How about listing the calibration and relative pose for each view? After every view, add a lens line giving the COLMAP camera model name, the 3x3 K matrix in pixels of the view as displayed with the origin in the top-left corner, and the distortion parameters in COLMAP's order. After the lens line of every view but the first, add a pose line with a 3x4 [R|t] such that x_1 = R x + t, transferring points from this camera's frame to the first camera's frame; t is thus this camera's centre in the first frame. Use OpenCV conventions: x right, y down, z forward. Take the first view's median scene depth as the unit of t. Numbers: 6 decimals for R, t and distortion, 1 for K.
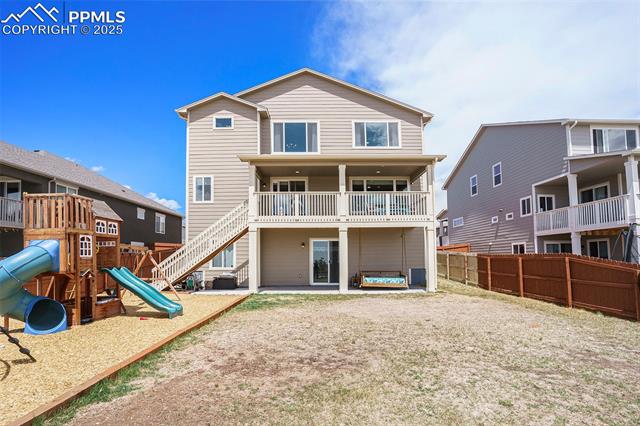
lens RADIAL K [[314.2, 0, 318.7], [0, 314.2, 237.2], [0, 0, 1]] dist [-0.012121, 0.000238]
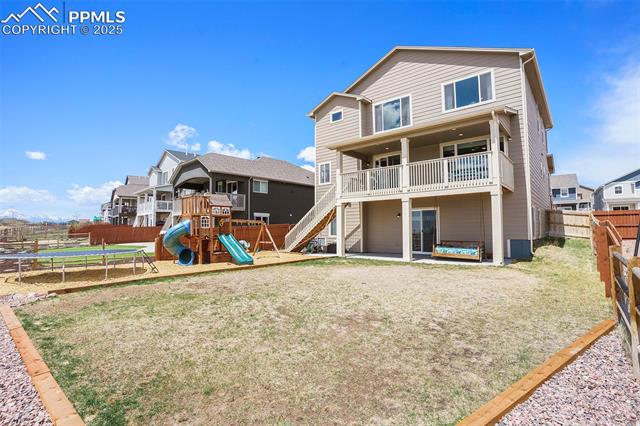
lens RADIAL K [[314.2, 0, 318.3], [0, 314.2, 211.1], [0, 0, 1]] dist [-0.012121, 0.000238]
pose [[0.753748, -0.034392, -0.656263, 0.450328], [0.047746, 0.998856, 0.002493, -0.003995], [0.655427, -0.033213, 0.754528, 0.017277]]
